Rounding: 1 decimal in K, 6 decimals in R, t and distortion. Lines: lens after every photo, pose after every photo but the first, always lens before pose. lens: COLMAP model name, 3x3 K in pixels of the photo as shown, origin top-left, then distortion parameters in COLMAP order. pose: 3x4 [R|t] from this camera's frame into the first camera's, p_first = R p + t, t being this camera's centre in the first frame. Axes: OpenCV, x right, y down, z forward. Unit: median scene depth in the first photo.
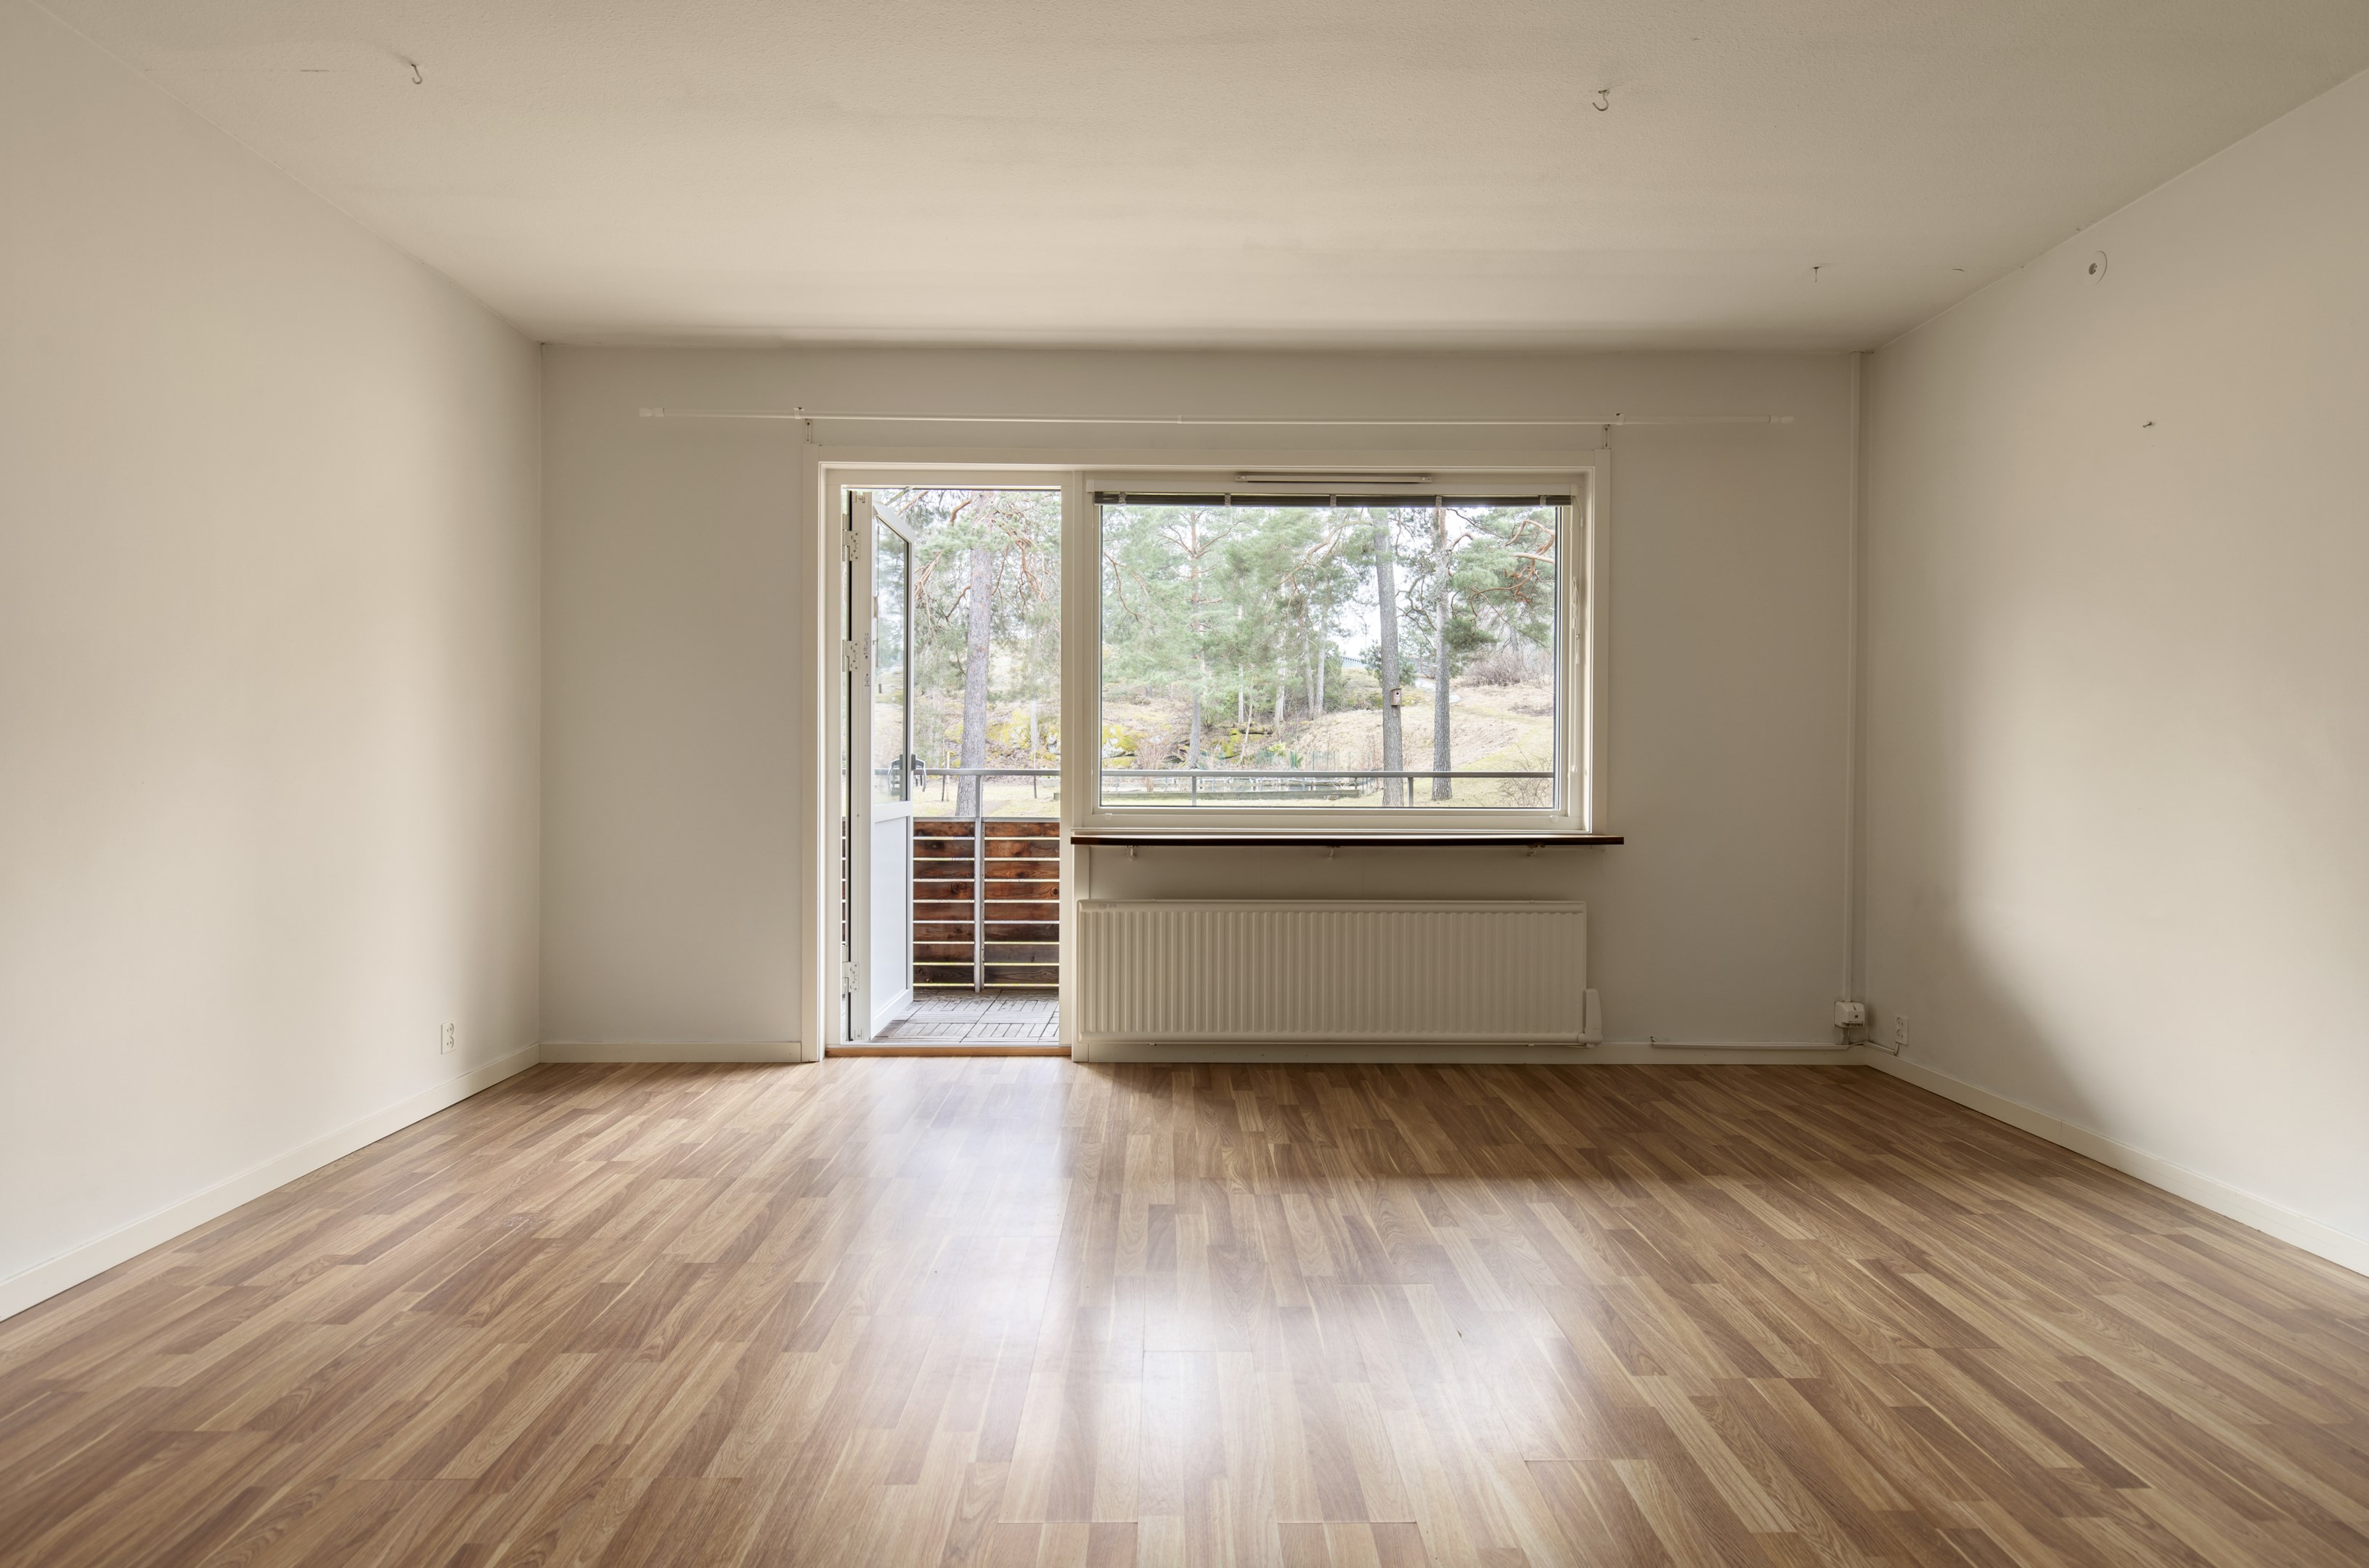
lens RADIAL K [[1345.3, 0, 1167.5], [0, 1345.3, 789.1], [0, 0, 1]] dist [0.001225, 0.000010]
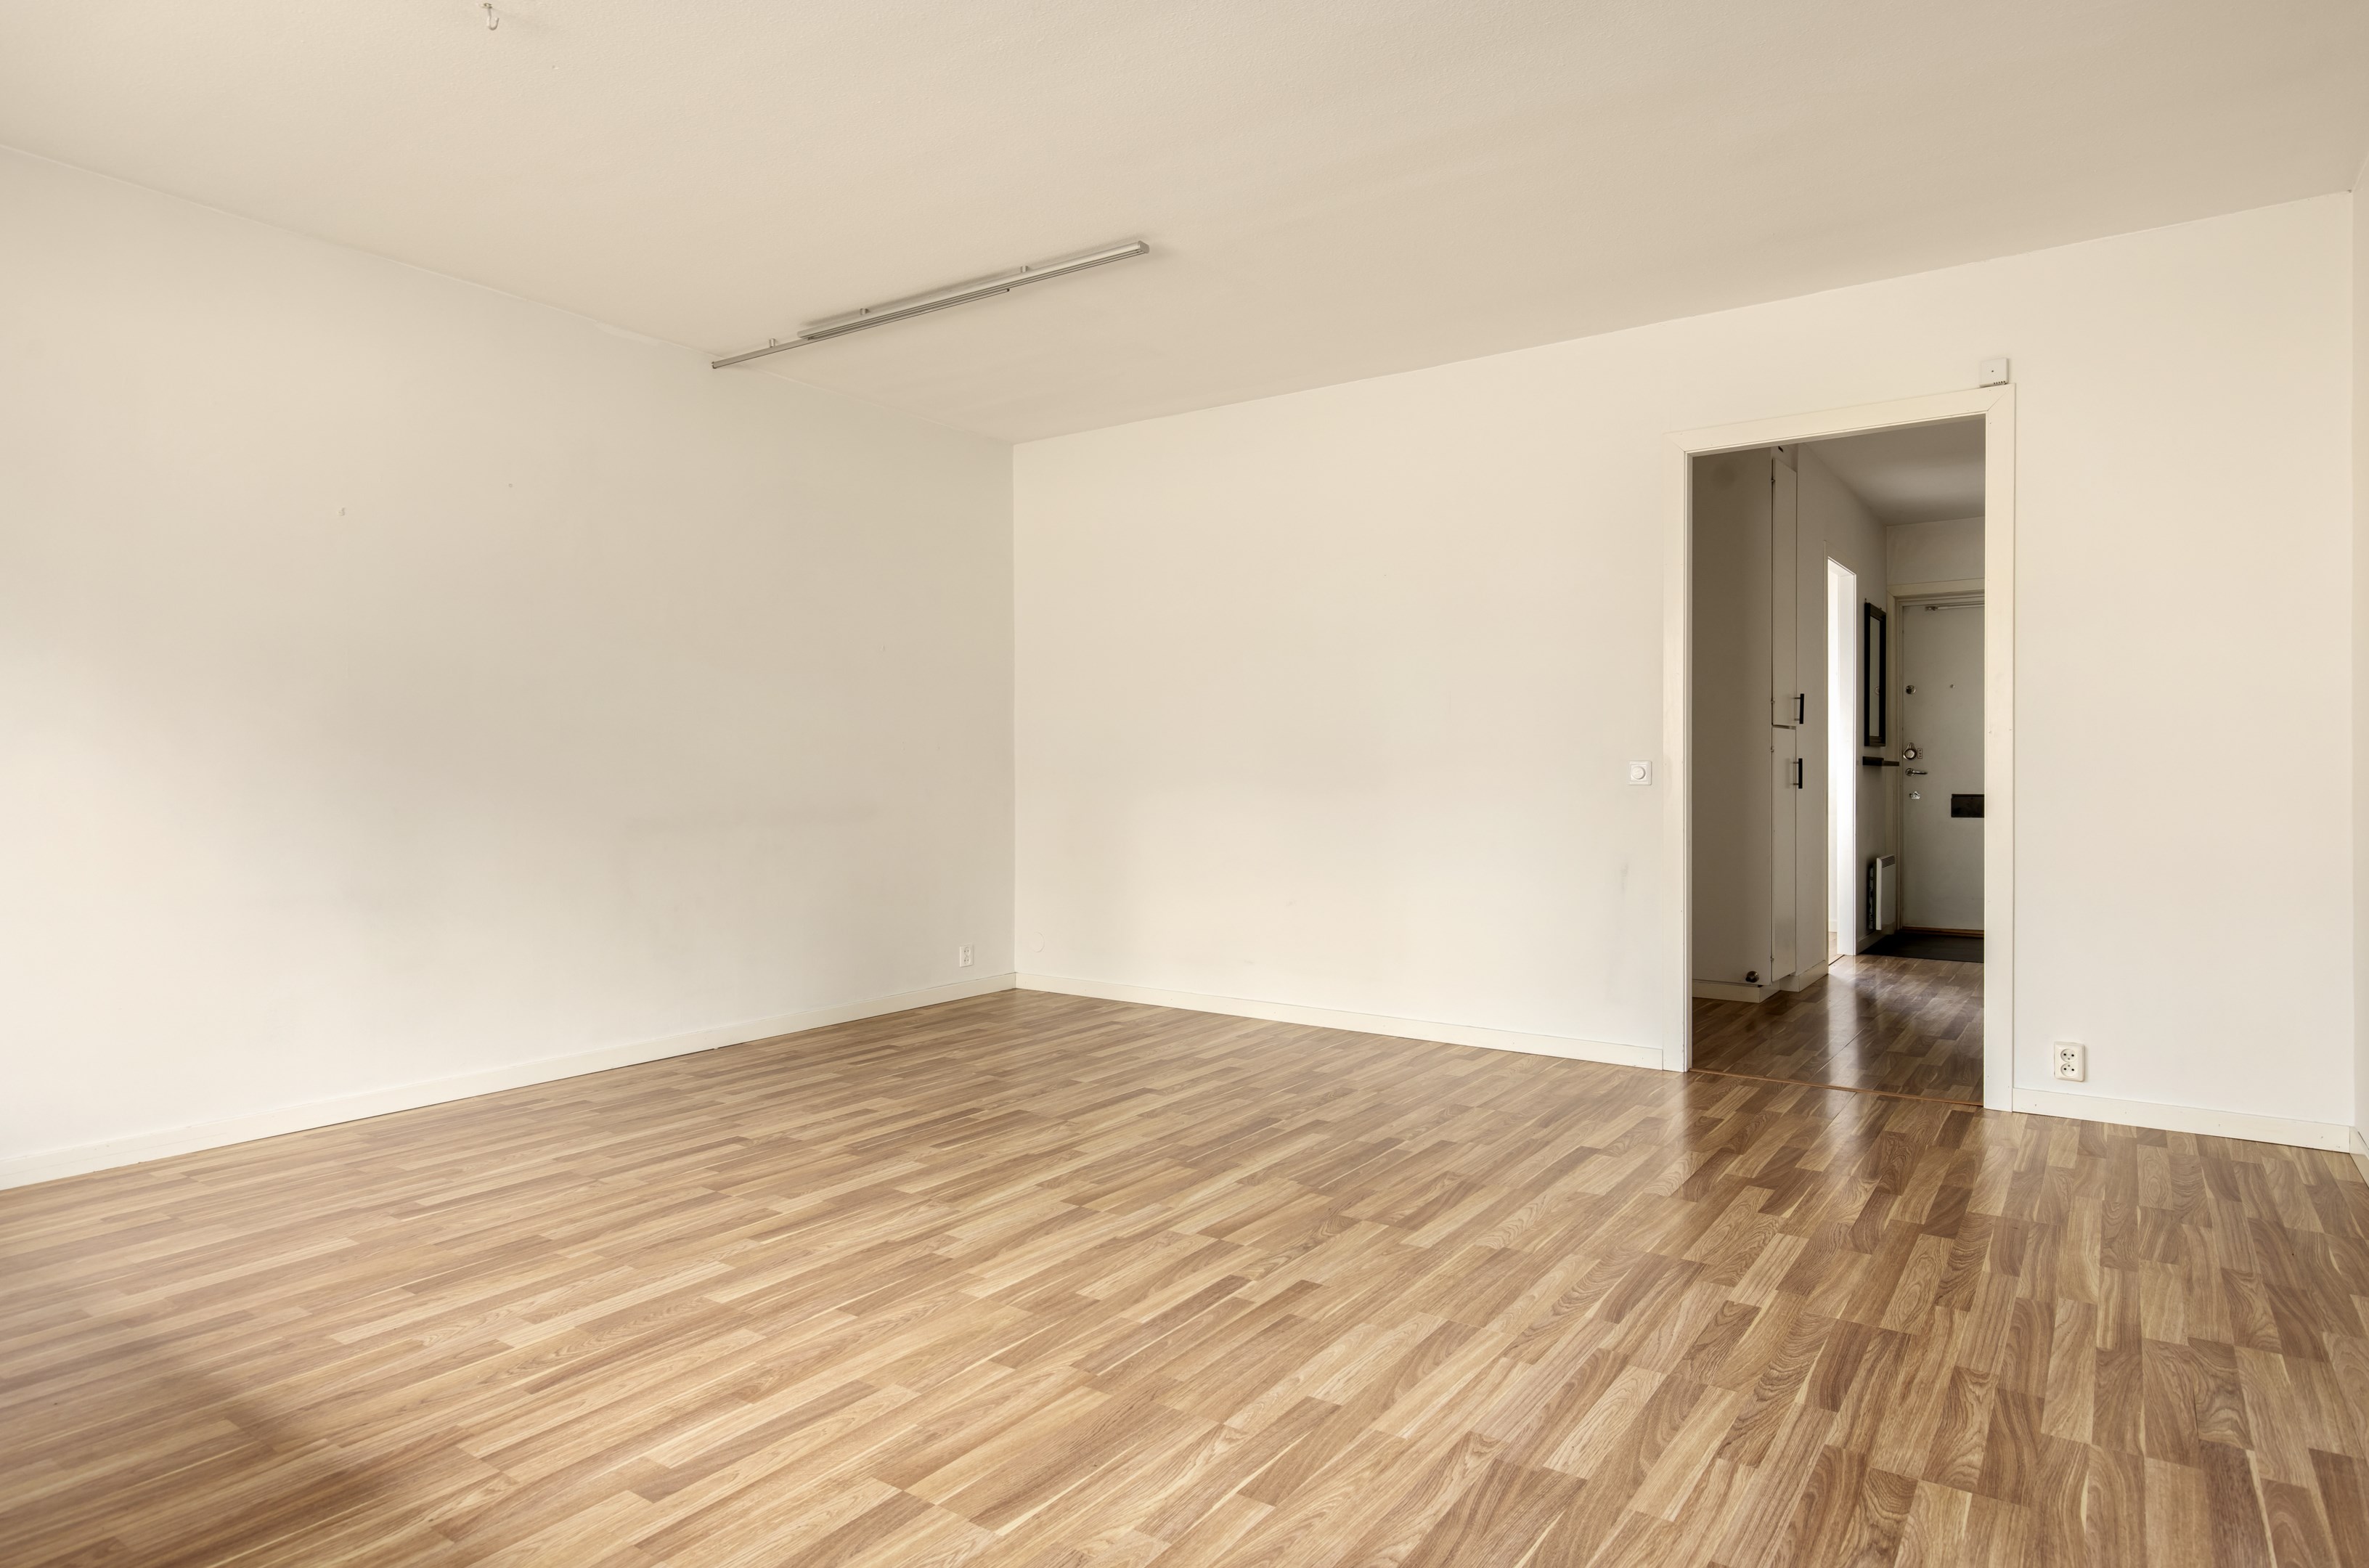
lens RADIAL K [[1345.3, 0, 1167.5], [0, 1345.3, 789.1], [0, 0, 1]] dist [0.001225, 0.000010]
pose [[-0.815596, -0.009335, 0.578547, -0.357964], [0.010122, 0.999487, 0.030397, -0.010105], [-0.578534, 0.030648, -0.815082, 0.904598]]
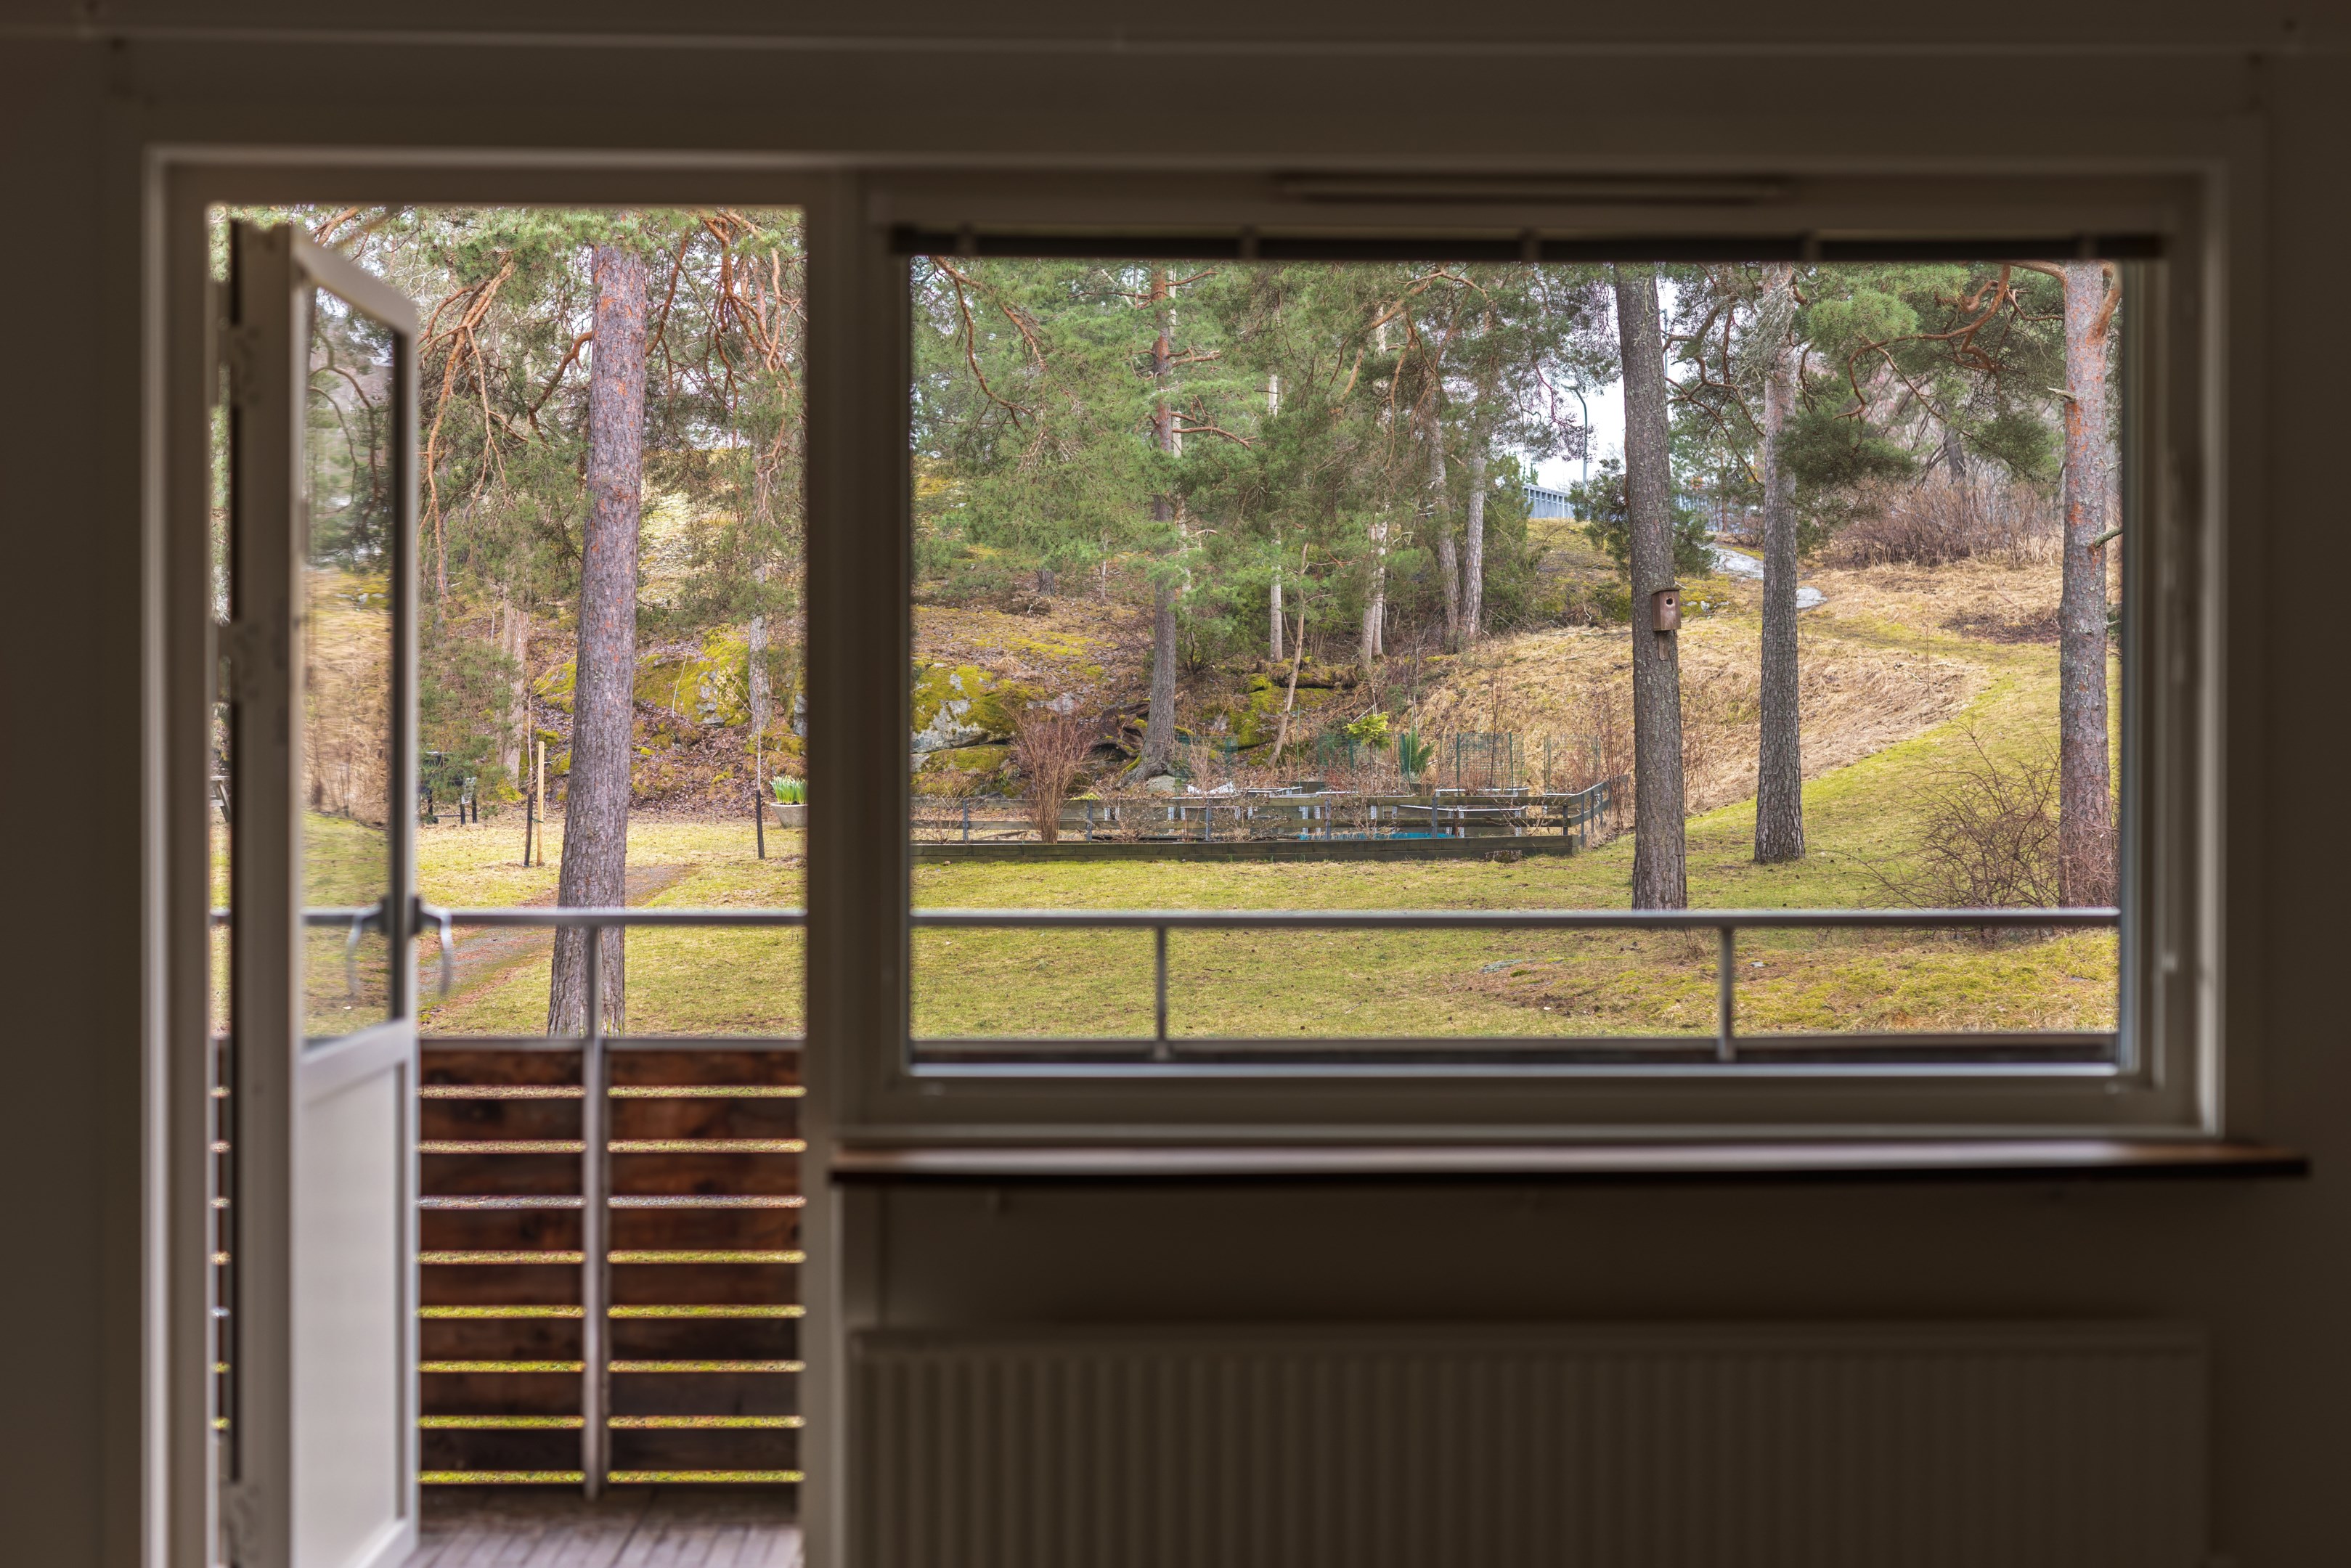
lens RADIAL K [[3374.3, 0, 1175.5], [0, 3374.3, 784.0], [0, 0, 1]] dist [-0.013353, 0.057262]
pose [[0.999690, -0.004218, 0.024558, 0.000655], [0.004543, 0.999903, -0.013191, -0.037698], [-0.024500, 0.013299, 0.999611, 0.046153]]
